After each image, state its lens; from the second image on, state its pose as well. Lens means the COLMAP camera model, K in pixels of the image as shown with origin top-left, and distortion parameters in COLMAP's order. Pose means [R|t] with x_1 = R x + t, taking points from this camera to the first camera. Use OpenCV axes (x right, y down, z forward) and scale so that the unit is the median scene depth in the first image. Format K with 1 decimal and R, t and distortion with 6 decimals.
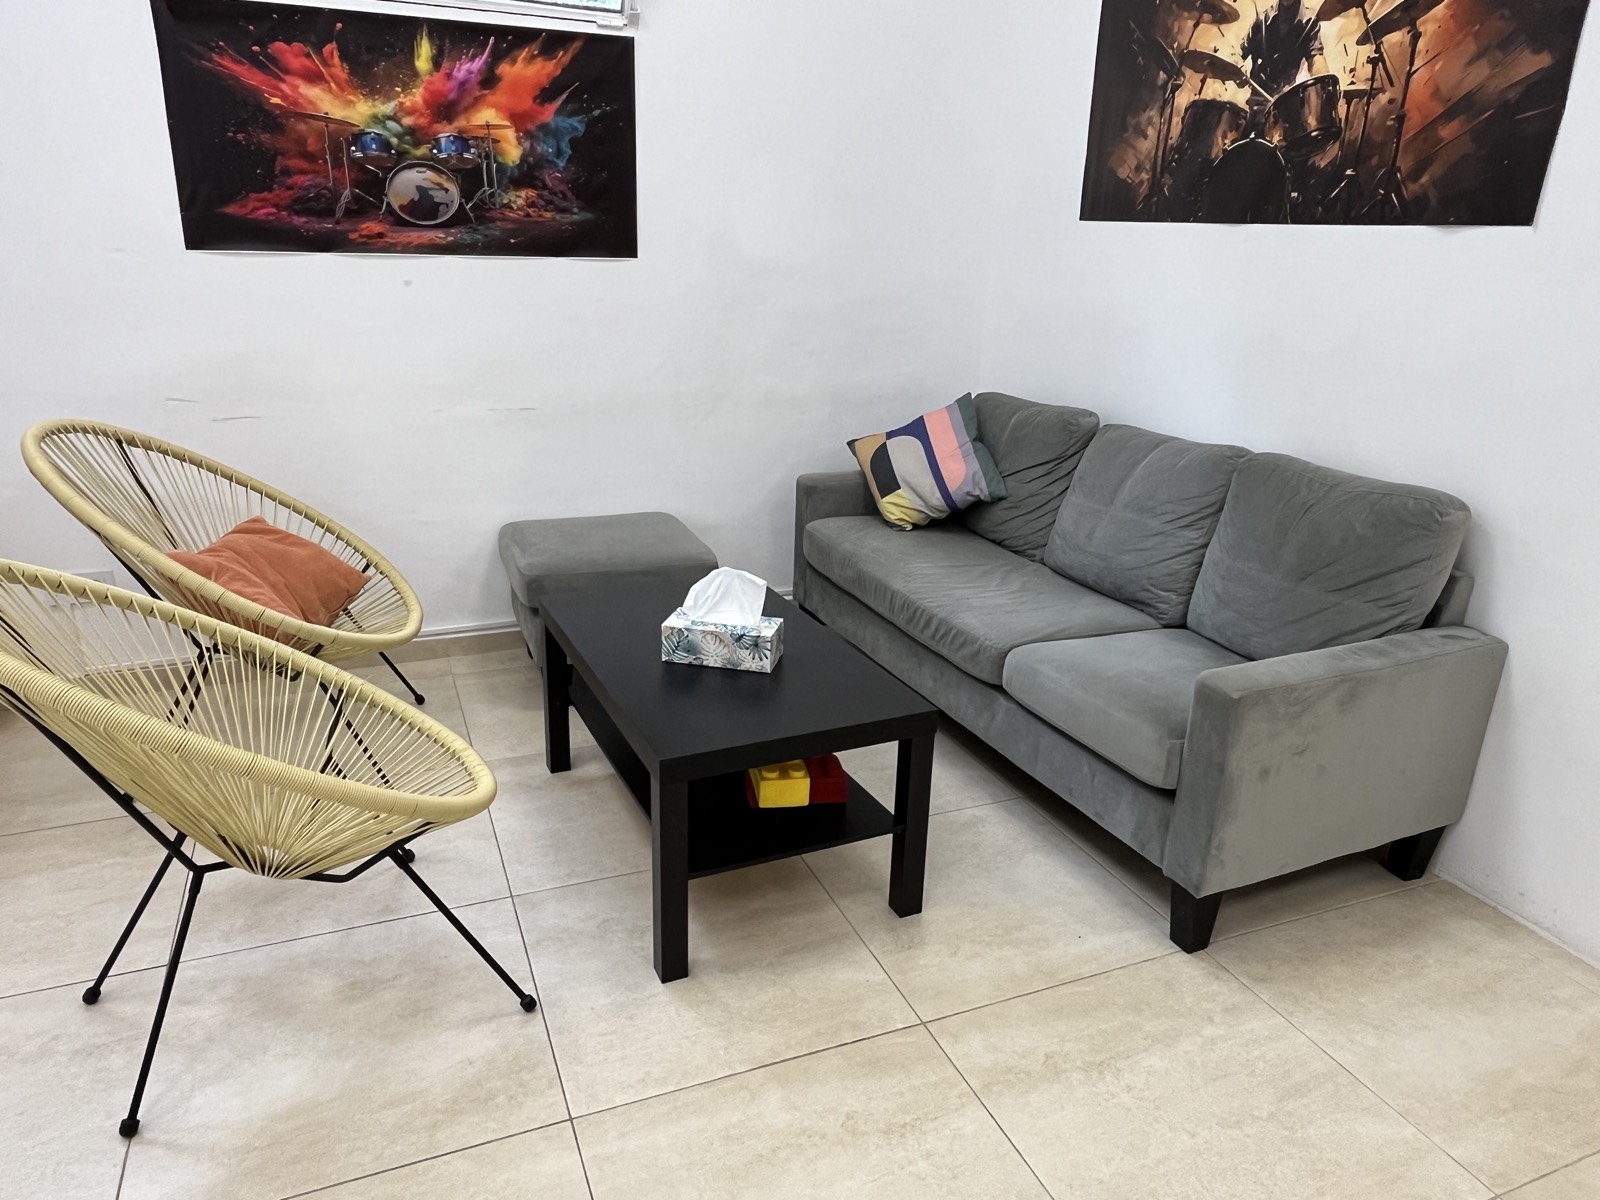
lens RADIAL K [[1078.7, 0, 800.8], [0, 1078.7, 593.6], [0, 0, 1]] dist [-0.002653, 0.000541]
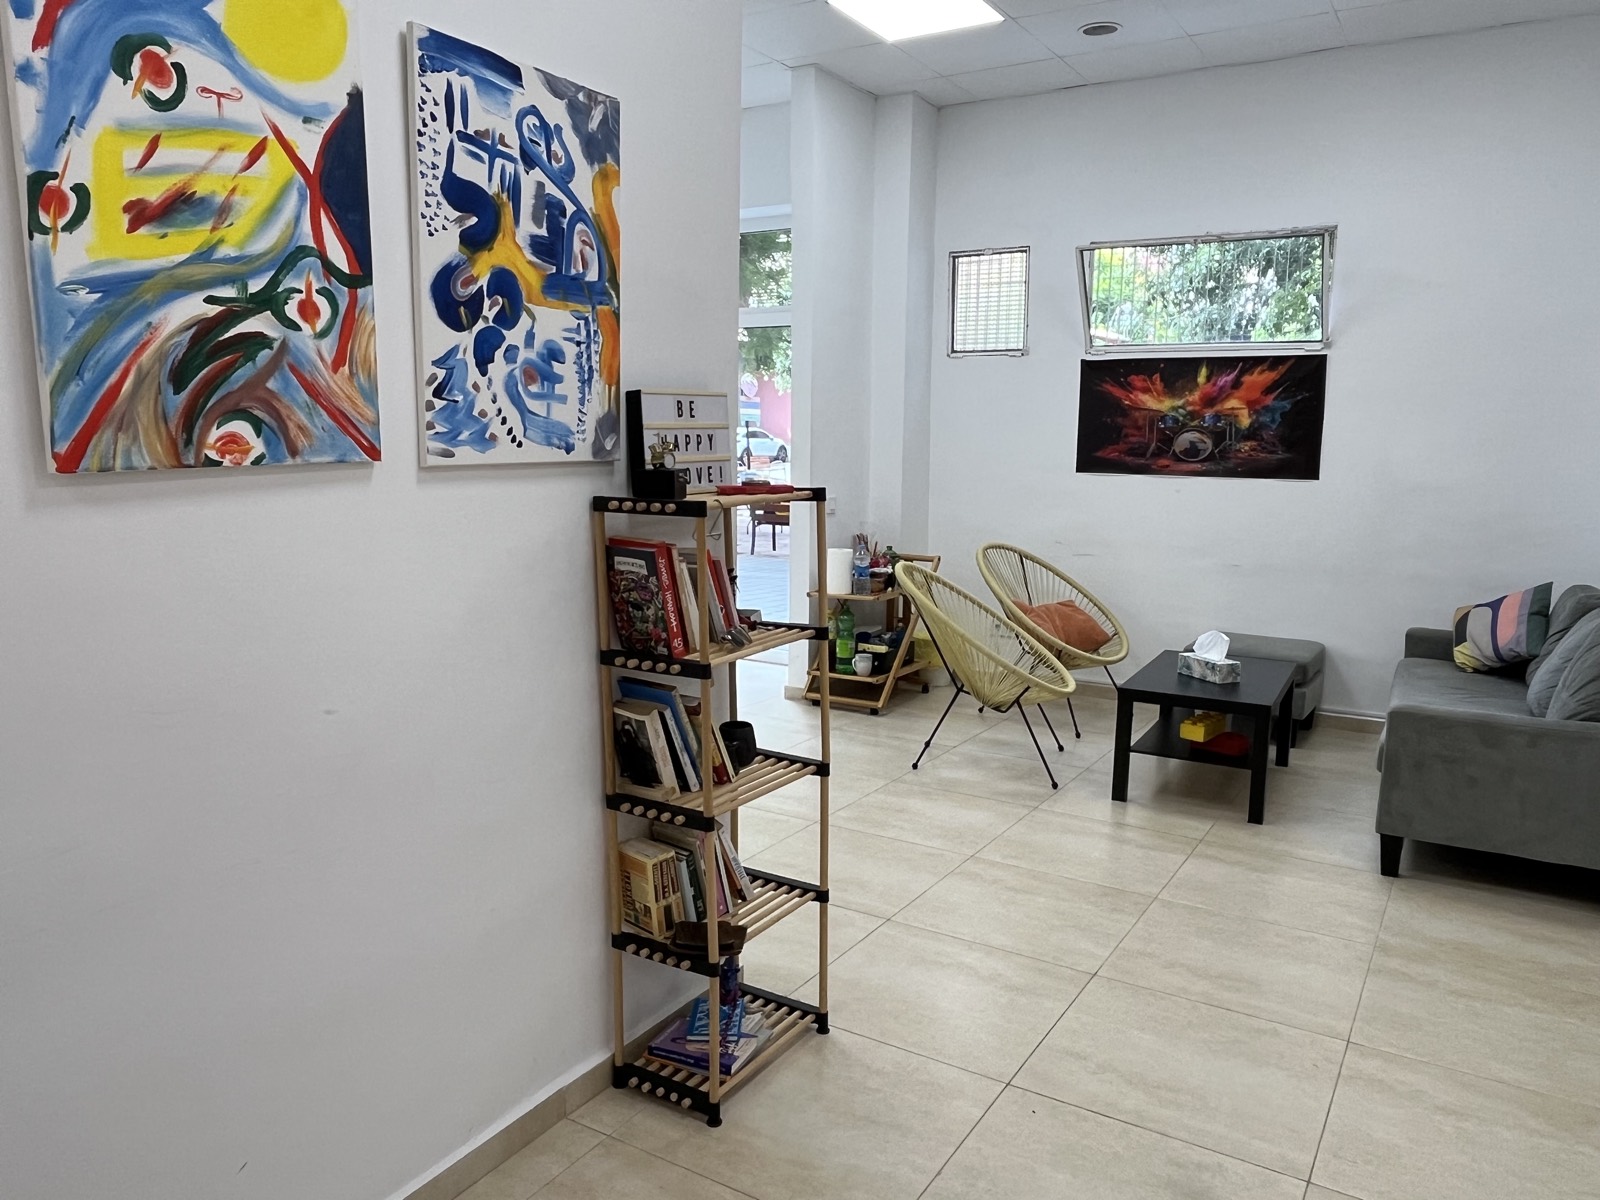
lens RADIAL K [[1158.4, 0, 800.4], [0, 1158.4, 603.0], [0, 0, 1]] dist [0.001506, -0.011451]
pose [[0.588365, 0.100417, -0.802336, 0.888433], [-0.254211, 0.964918, -0.065652, 0.195294], [0.767596, 0.242589, 0.593251, -0.638660]]
